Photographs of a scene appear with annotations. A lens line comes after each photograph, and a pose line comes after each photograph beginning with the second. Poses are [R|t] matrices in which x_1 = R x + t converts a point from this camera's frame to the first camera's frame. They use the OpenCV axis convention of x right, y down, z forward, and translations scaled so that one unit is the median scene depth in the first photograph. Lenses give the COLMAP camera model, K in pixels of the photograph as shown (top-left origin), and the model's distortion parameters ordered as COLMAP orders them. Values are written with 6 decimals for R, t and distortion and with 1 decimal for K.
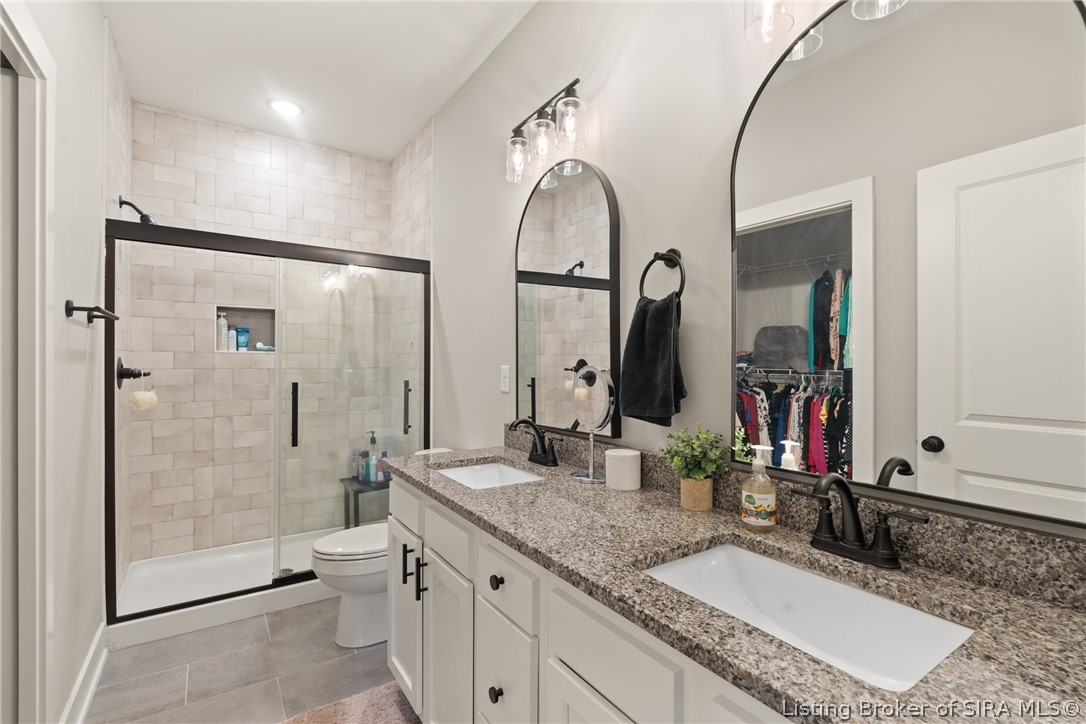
lens RADIAL K [[482.7, 0, 536.6], [0, 482.7, 362.4], [0, 0, 1]] dist [-0.001847, 0.001077]
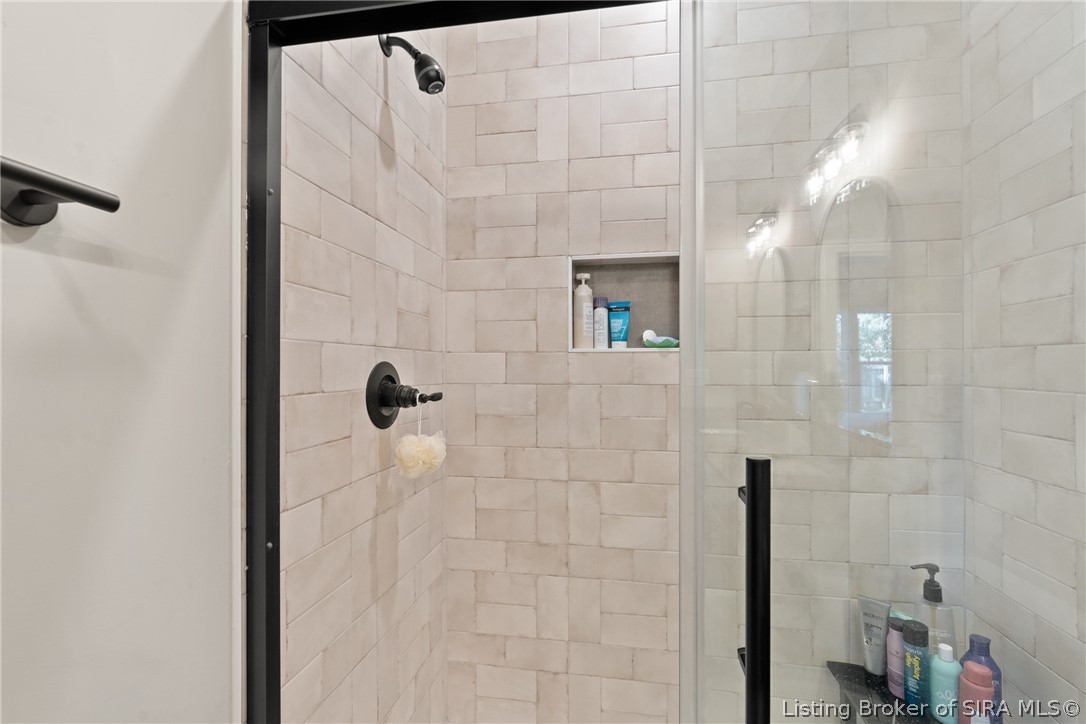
lens RADIAL K [[482.7, 0, 538.7], [0, 482.7, 365.3], [0, 0, 1]] dist [-0.001847, 0.001077]
pose [[0.713056, -0.008017, -0.701061, -0.338814], [0.001676, 0.999951, -0.009731, -0.001928], [0.701105, 0.005764, 0.713035, 0.622073]]
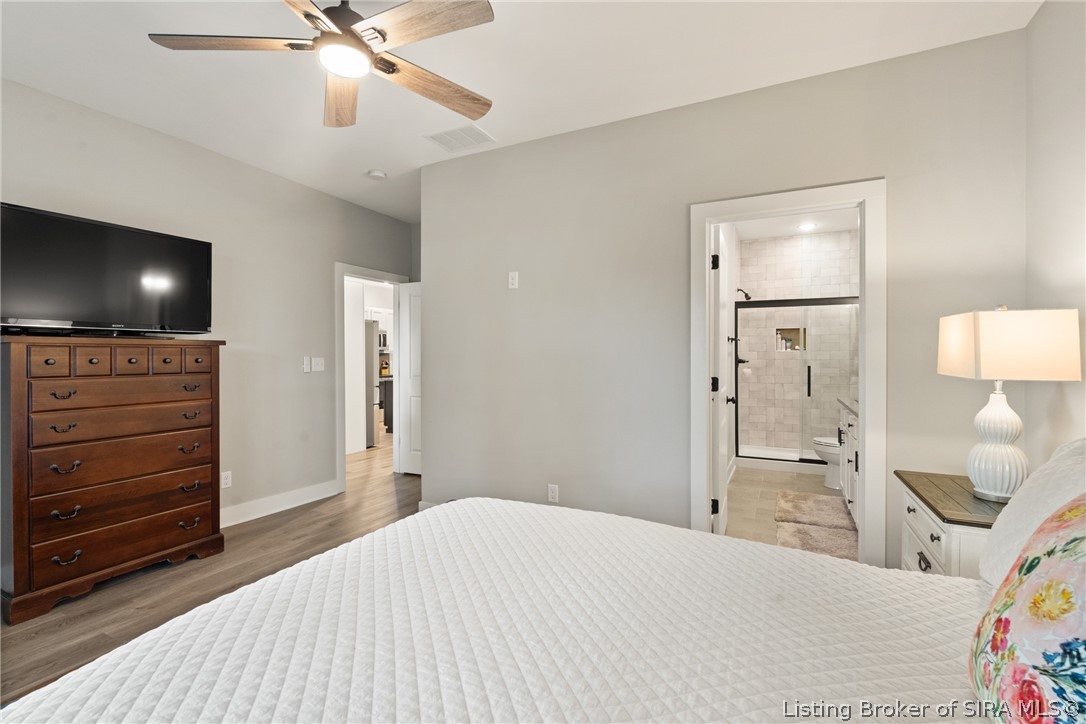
lens RADIAL K [[482.7, 0, 539.3], [0, 482.7, 358.3], [0, 0, 1]] dist [-0.001847, 0.001077]
pose [[0.486704, -0.001922, -0.873565, 0.631689], [0.004974, 0.999987, 0.000571, 0.001929], [0.873553, -0.004623, 0.486708, -0.866875]]
